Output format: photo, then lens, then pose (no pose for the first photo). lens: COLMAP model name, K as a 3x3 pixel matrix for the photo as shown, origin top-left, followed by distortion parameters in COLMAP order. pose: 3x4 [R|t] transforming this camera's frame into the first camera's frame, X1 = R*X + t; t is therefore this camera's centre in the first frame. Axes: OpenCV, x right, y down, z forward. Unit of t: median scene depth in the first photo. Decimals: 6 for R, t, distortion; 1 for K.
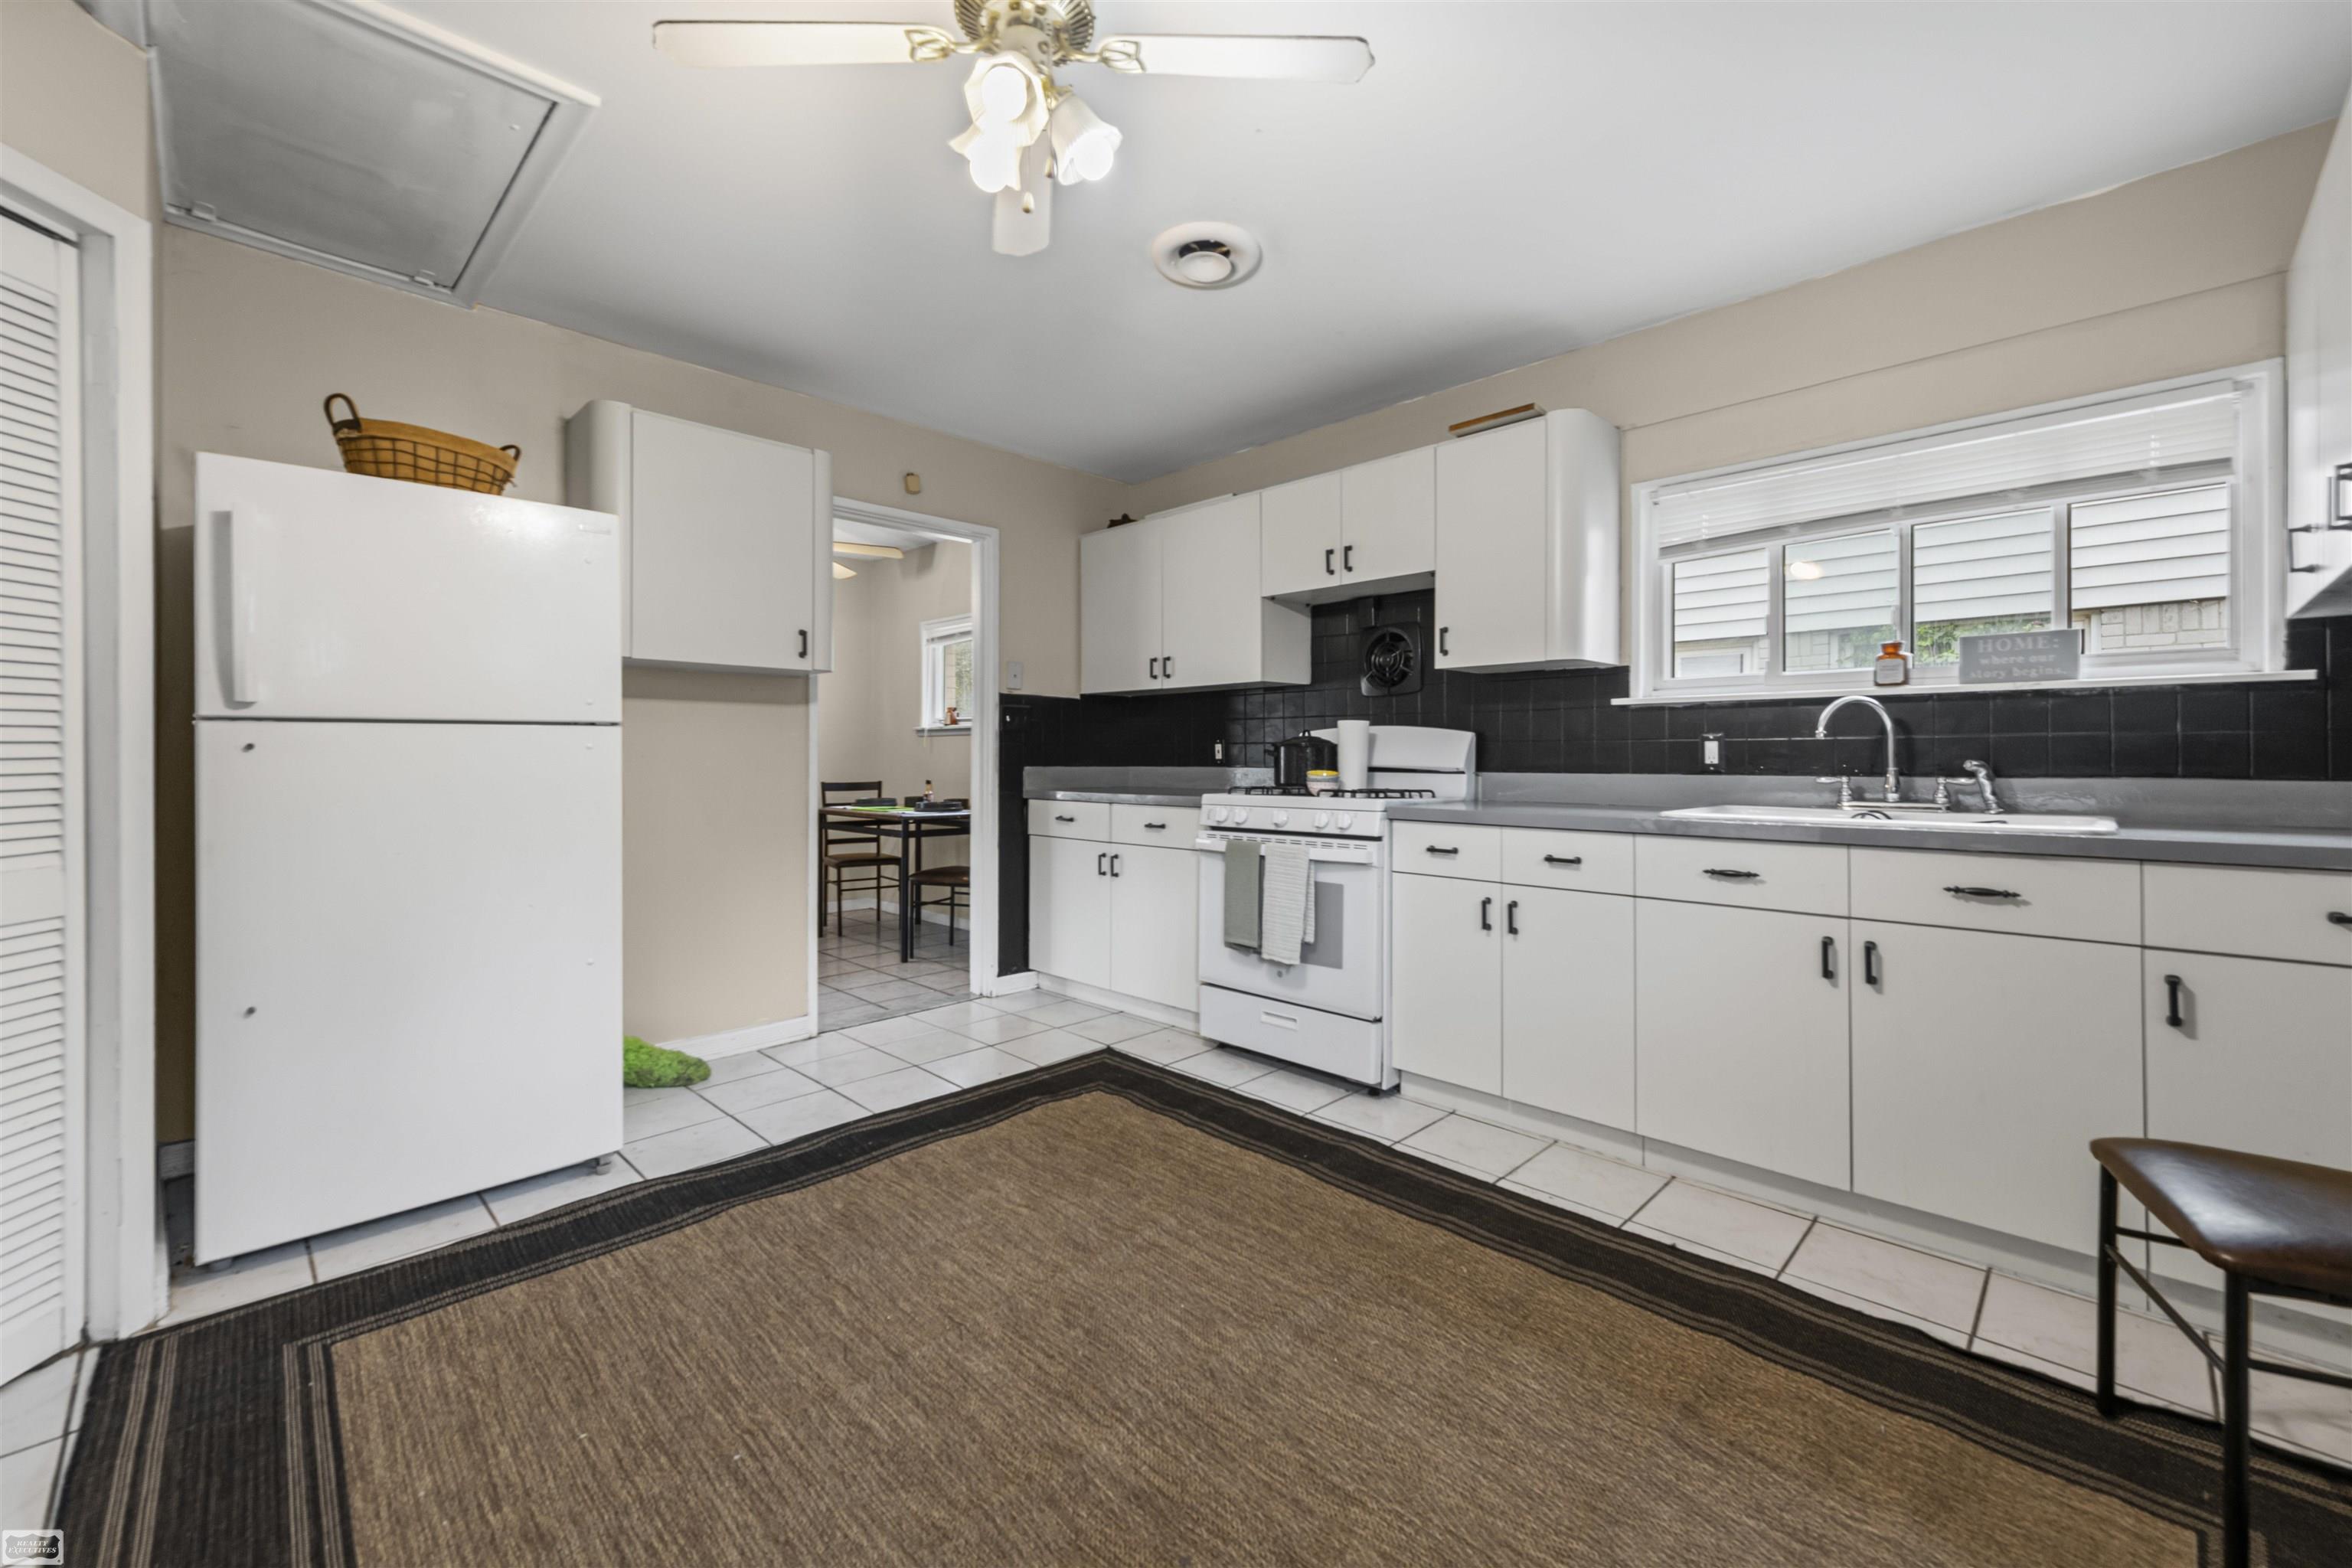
lens RADIAL K [[940.0, 0, 1164.2], [0, 940.0, 762.3], [0, 0, 1]] dist [0.015528, -0.000718]
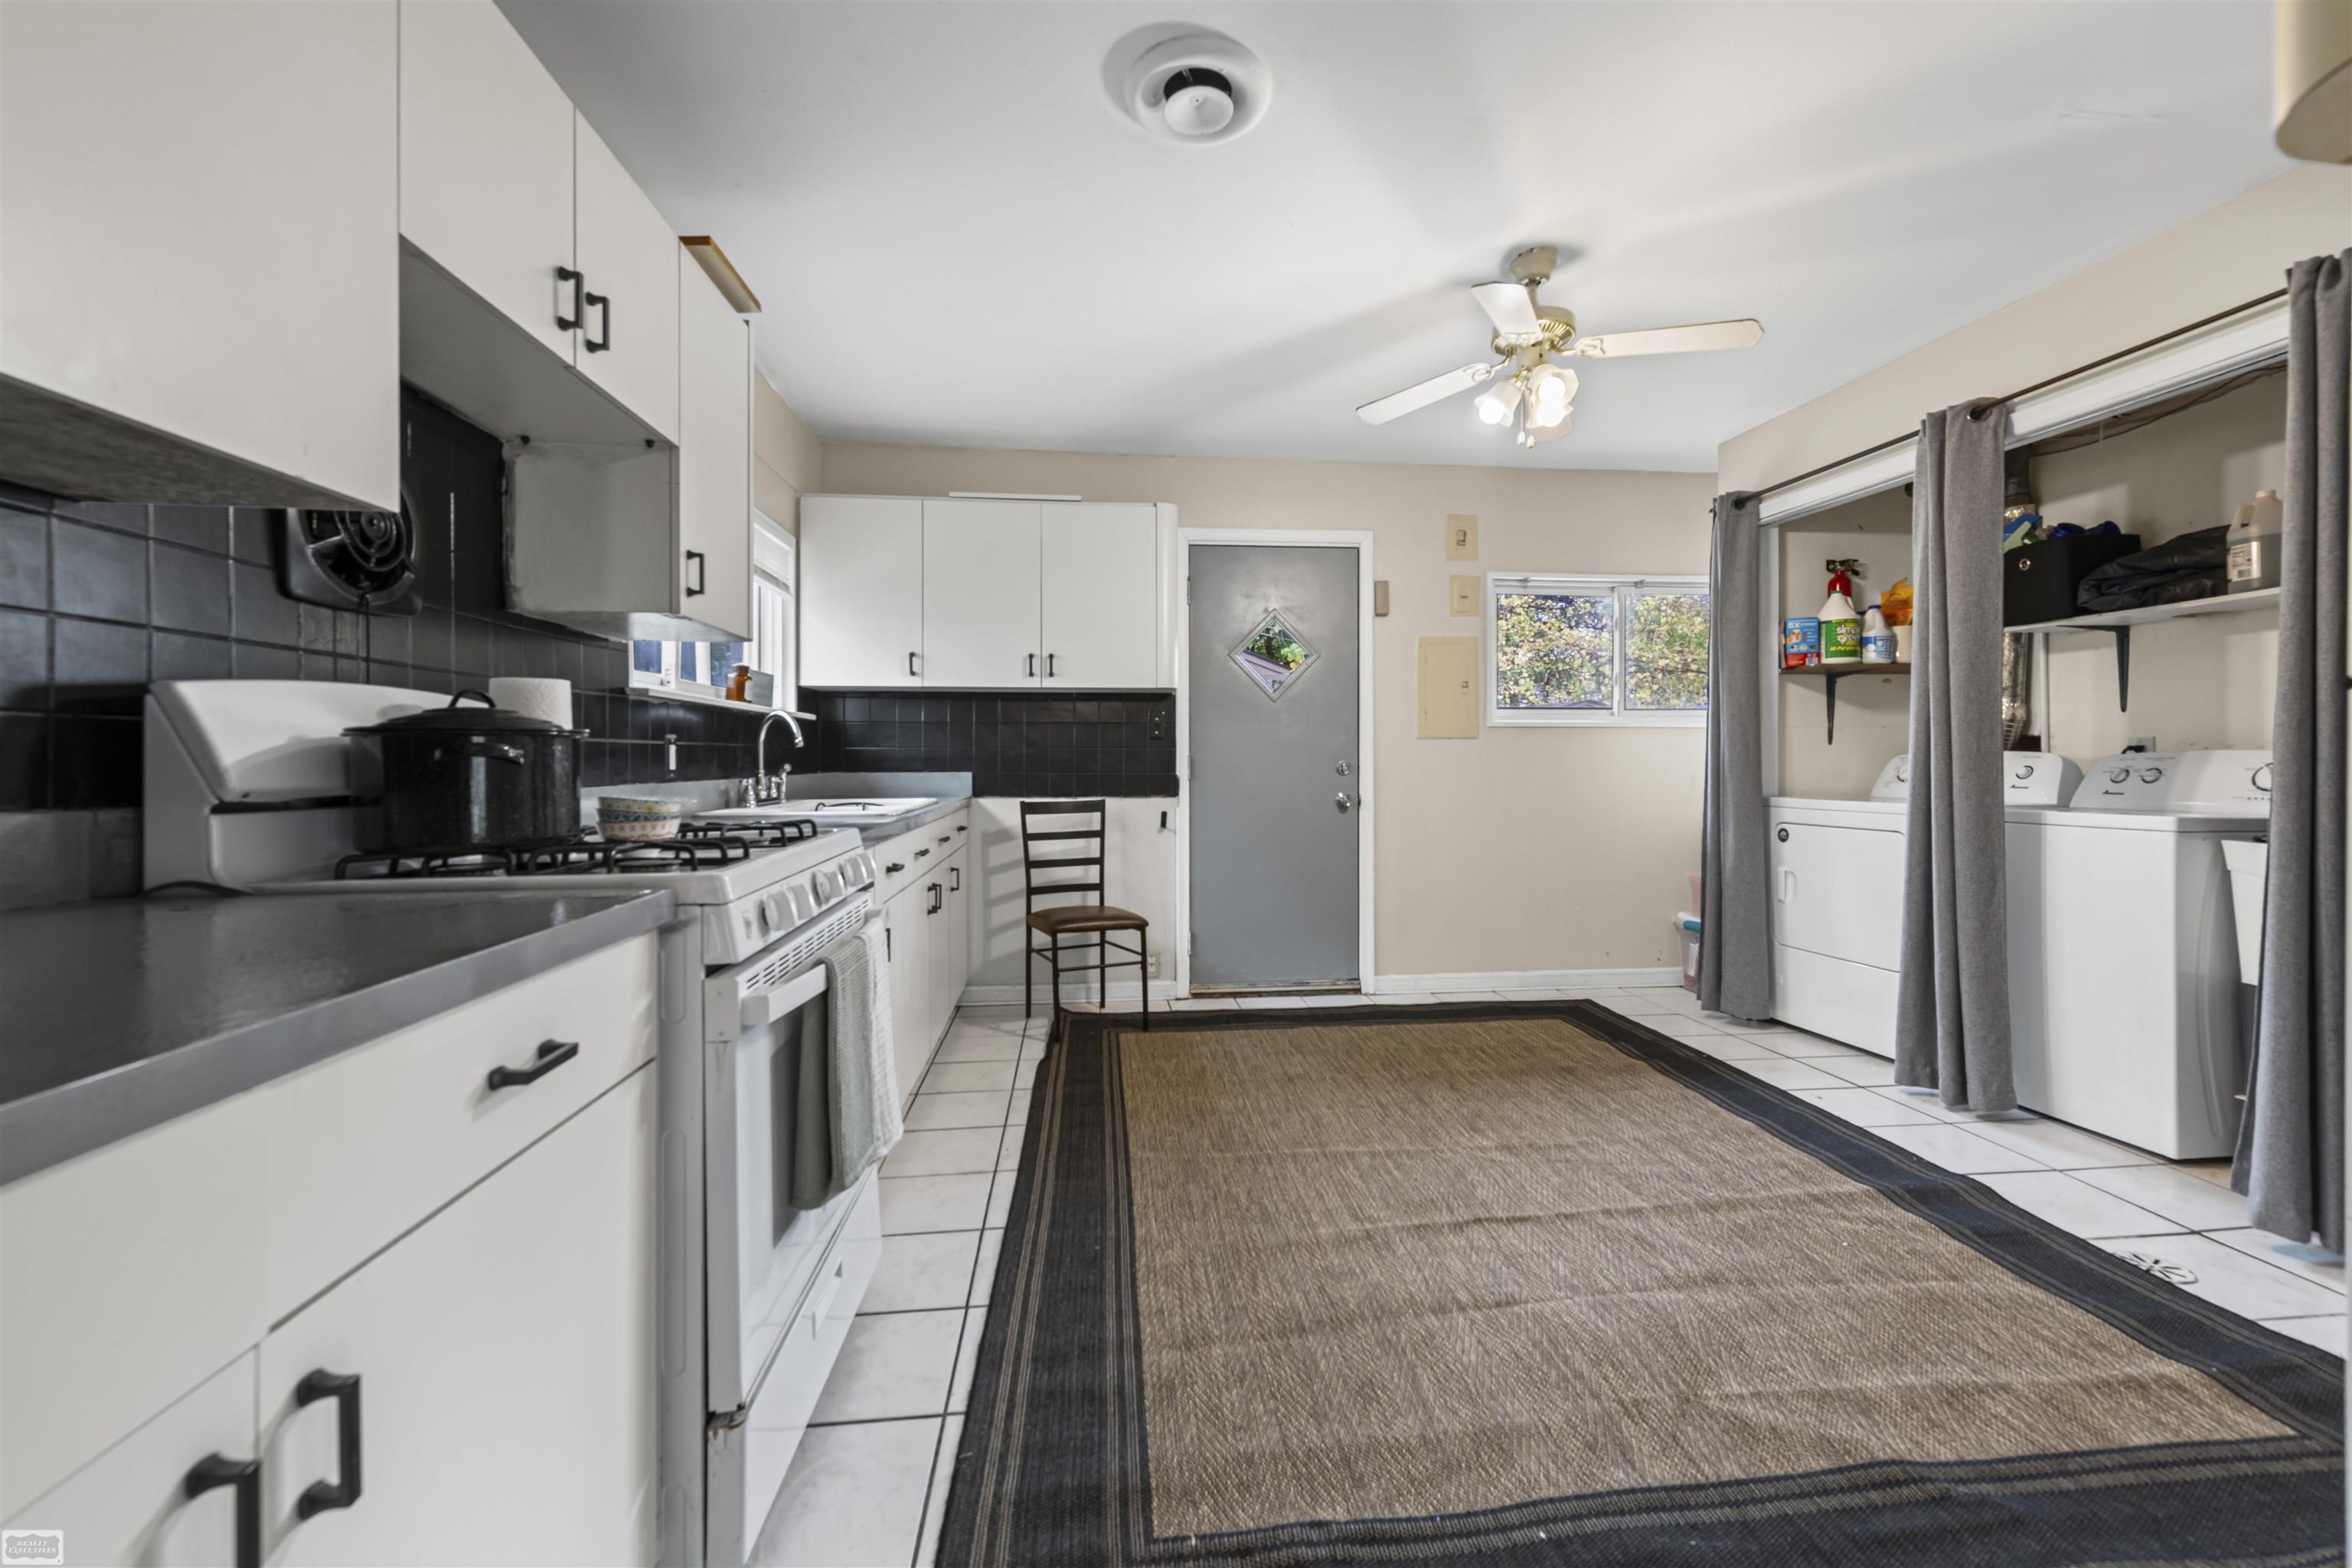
lens RADIAL K [[940.0, 0, 1177.7], [0, 940.0, 763.3], [0, 0, 1]] dist [0.015528, -0.000718]
pose [[-0.783383, -0.005765, 0.621513, -0.435678], [-0.000110, 0.999958, 0.009136, -0.014378], [-0.621539, 0.007089, -0.783351, 1.670011]]
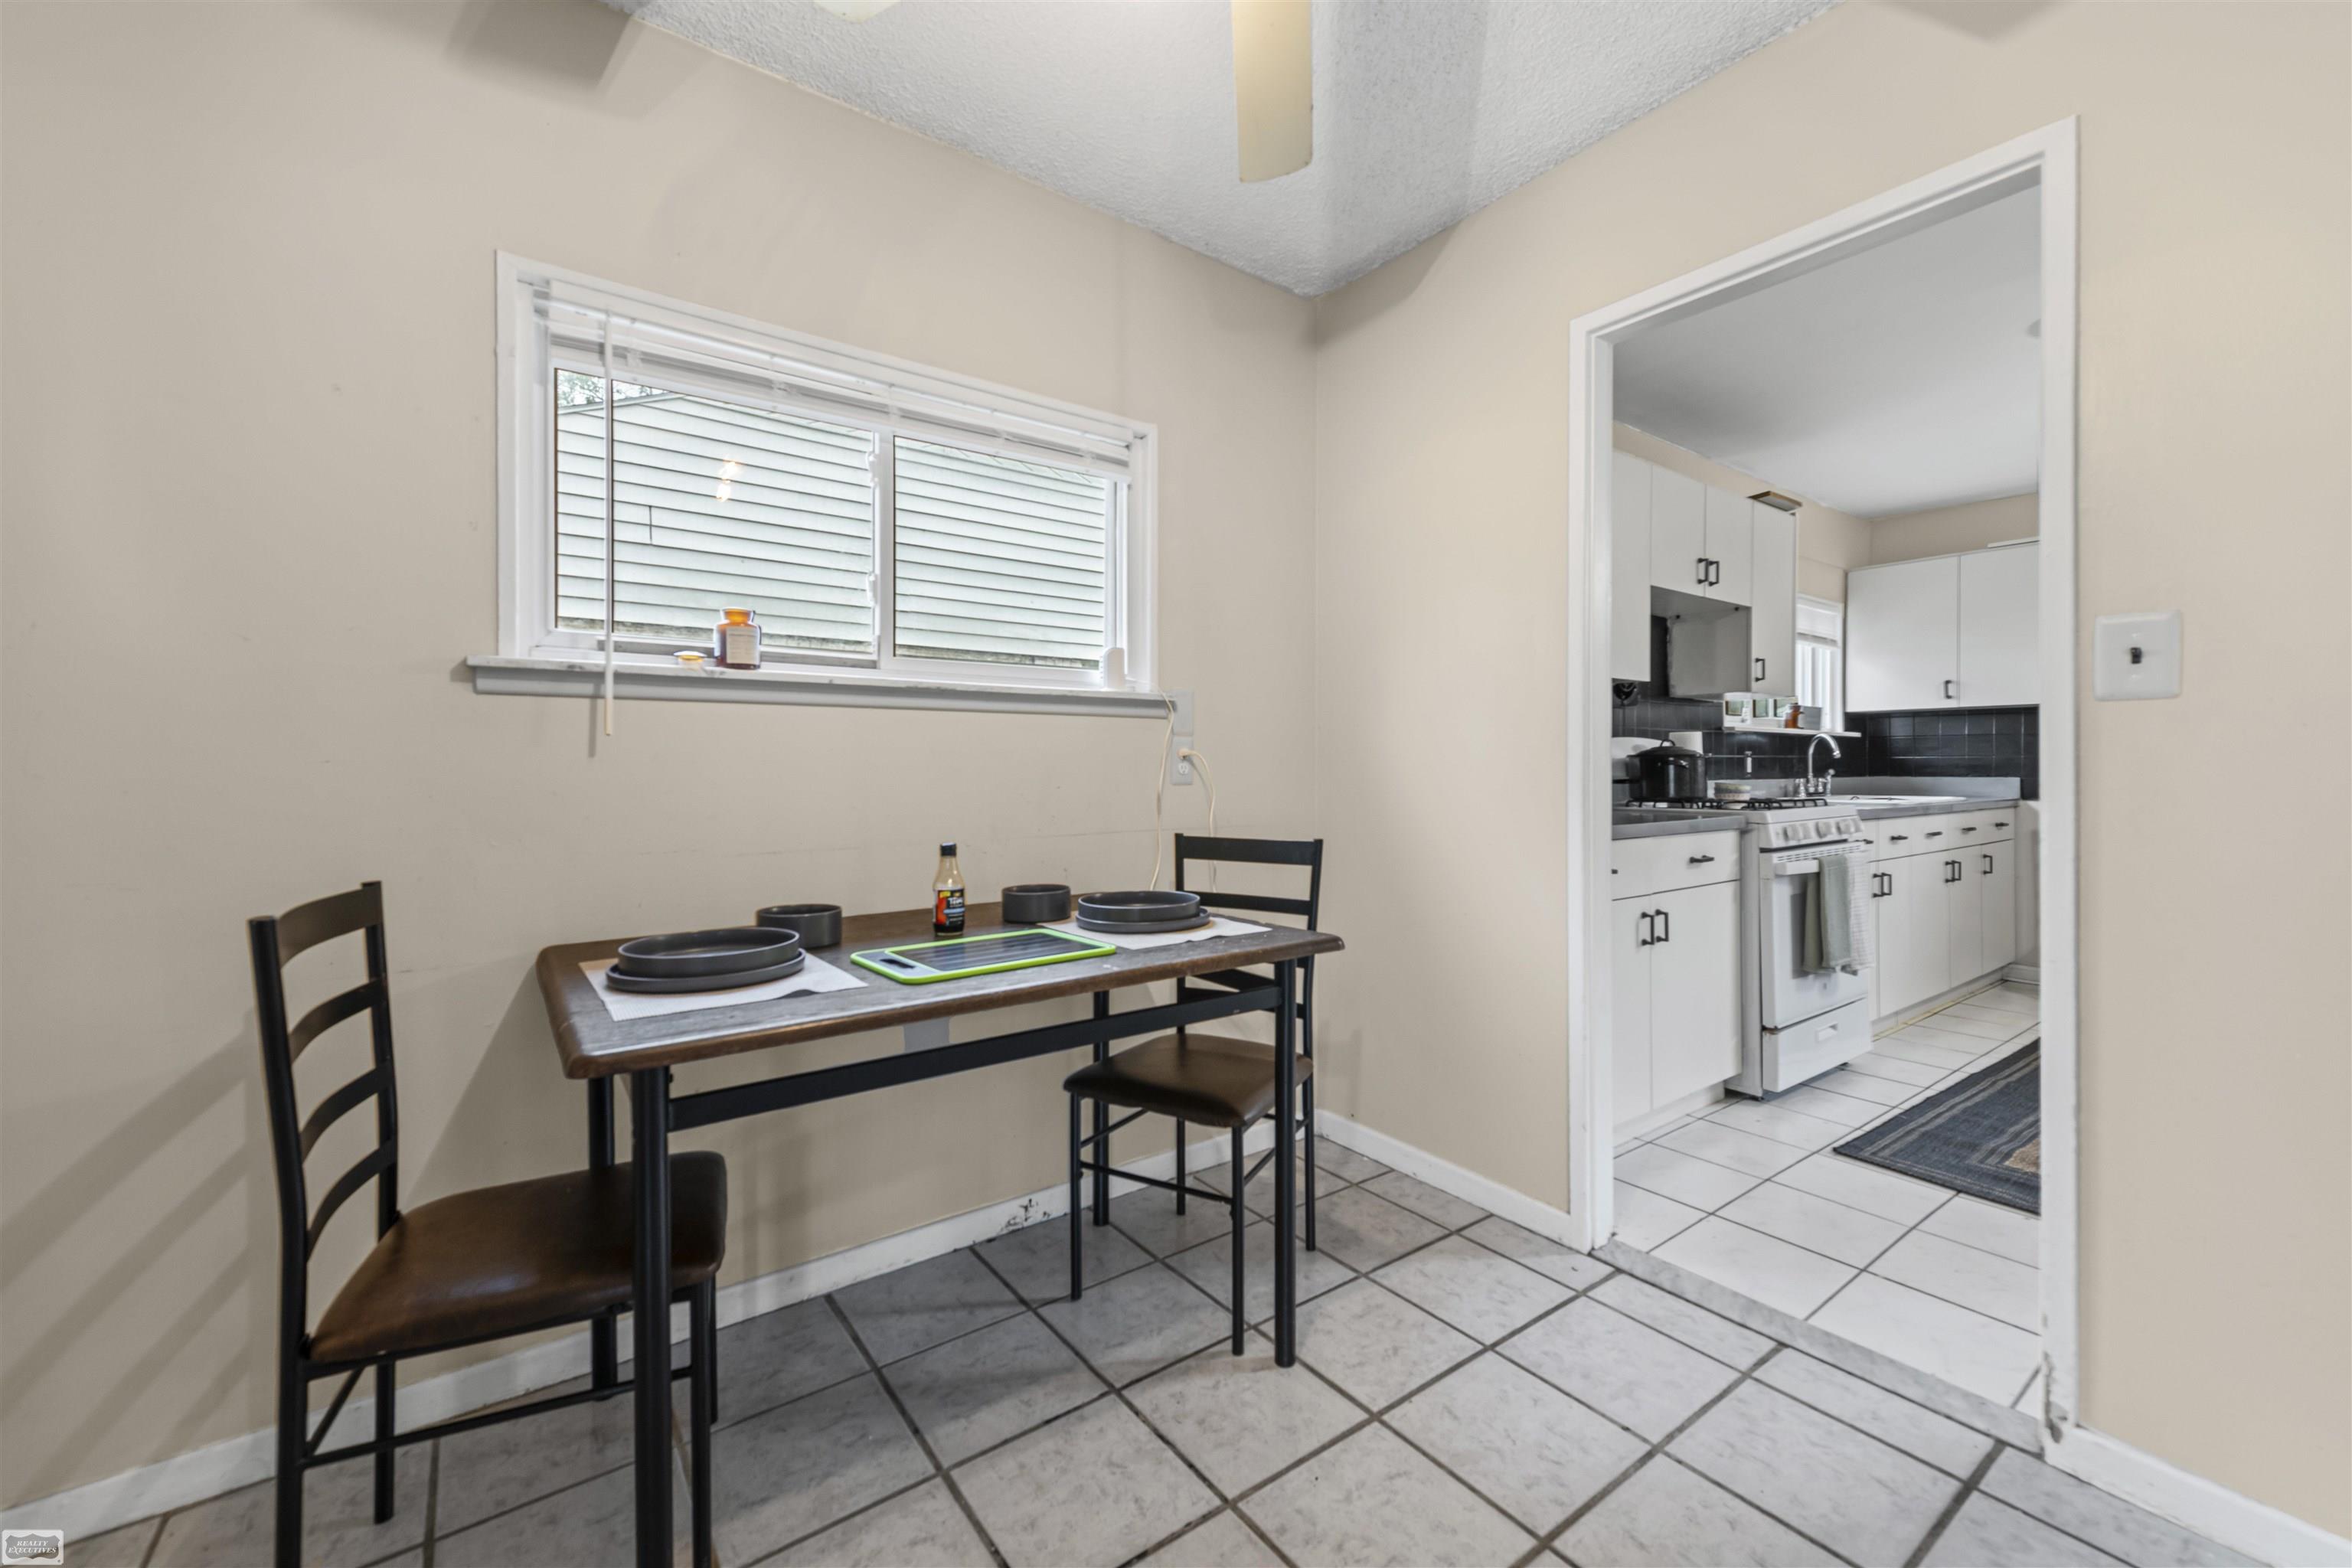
lens RADIAL K [[940.0, 0, 1184.8], [0, 940.0, 759.7], [0, 0, 1]] dist [0.015528, -0.000718]
pose [[0.133979, 0.003441, 0.990978, -1.274099], [0.002967, 0.999988, -0.003873, -0.017478], [-0.990980, 0.003459, 0.133967, 2.021148]]
